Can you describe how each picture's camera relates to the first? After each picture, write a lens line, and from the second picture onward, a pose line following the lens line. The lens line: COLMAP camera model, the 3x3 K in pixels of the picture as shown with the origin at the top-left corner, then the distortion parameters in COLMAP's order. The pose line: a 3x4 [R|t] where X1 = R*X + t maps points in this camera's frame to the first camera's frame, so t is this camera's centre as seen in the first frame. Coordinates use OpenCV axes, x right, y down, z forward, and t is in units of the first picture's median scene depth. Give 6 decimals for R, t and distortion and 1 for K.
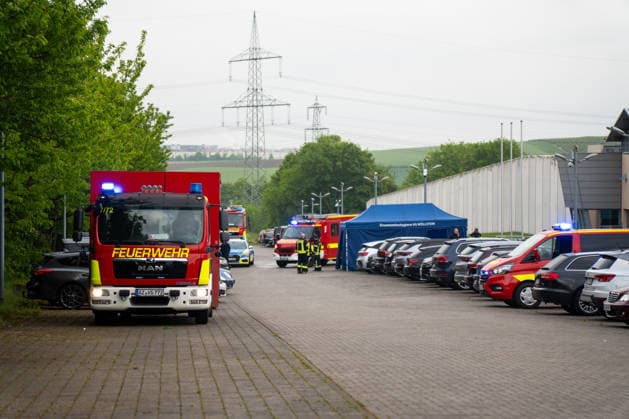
lens RADIAL K [[2088.1, 0, 314.5], [0, 2088.1, 209.5], [0, 0, 1]] dist [1.246317, 3.015546]
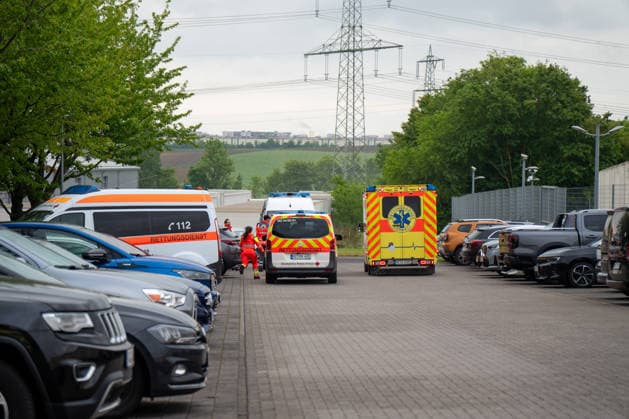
lens RADIAL K [[2088.1, 0, 314.5], [0, 2088.1, 209.5], [0, 0, 1]] dist [1.246317, 3.015546]
pose [[0.999373, 0.010654, -0.033770, -0.016153], [-0.010585, 0.999942, 0.002208, 0.003259], [0.033791, -0.001849, 0.999427, 0.285209]]
